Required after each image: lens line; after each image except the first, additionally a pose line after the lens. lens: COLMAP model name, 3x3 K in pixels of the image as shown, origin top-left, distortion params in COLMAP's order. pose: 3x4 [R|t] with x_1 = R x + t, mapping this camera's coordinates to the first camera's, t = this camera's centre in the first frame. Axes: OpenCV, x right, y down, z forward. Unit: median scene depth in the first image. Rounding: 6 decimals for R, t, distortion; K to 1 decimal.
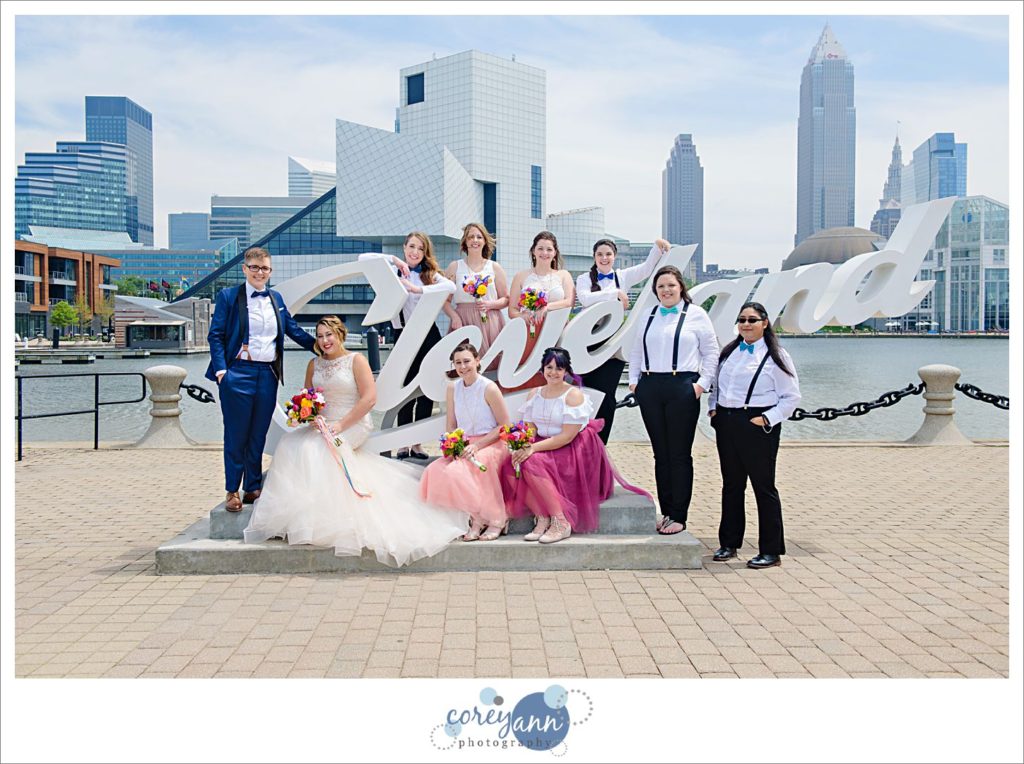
lens RADIAL K [[1050.3, 0, 512.0], [0, 1050.3, 382.0], [0, 0, 1]] dist [0.056763, -0.000063]
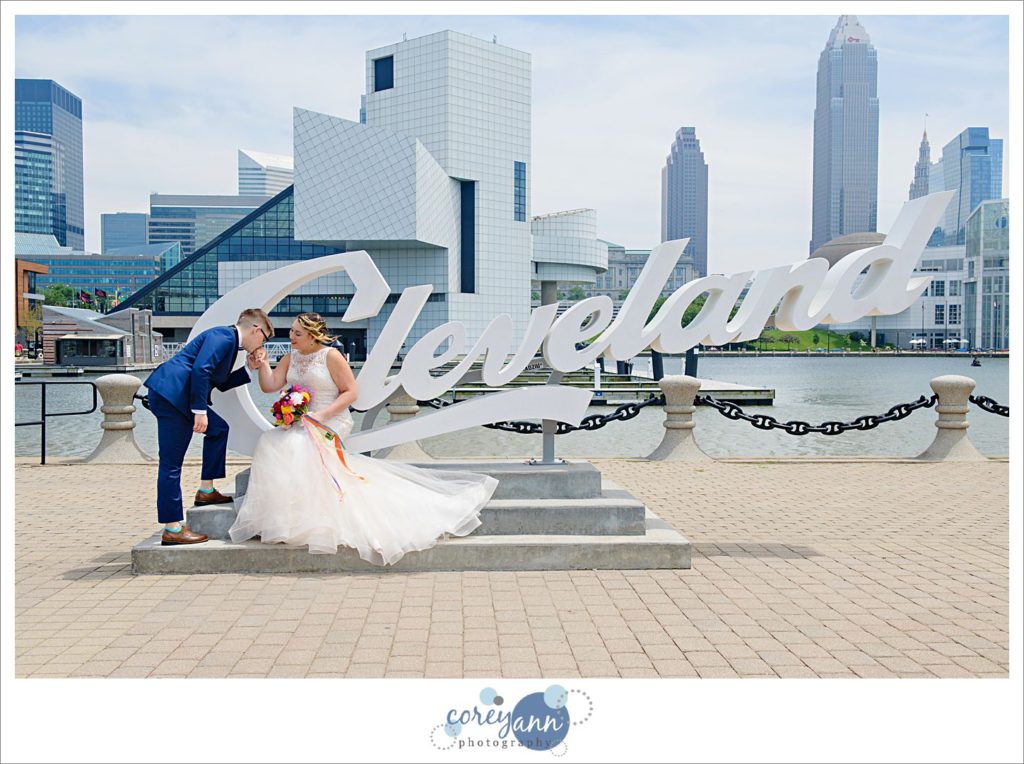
lens RADIAL K [[1027.9, 0, 512.0], [0, 1027.9, 382.0], [0, 0, 1]] dist [0.051065, 0.007803]
pose [[0.999938, 0.003682, 0.010511, 0.006888], [-0.003854, 0.999858, 0.016389, -0.029942], [-0.010449, -0.016429, 0.999810, 0.113529]]
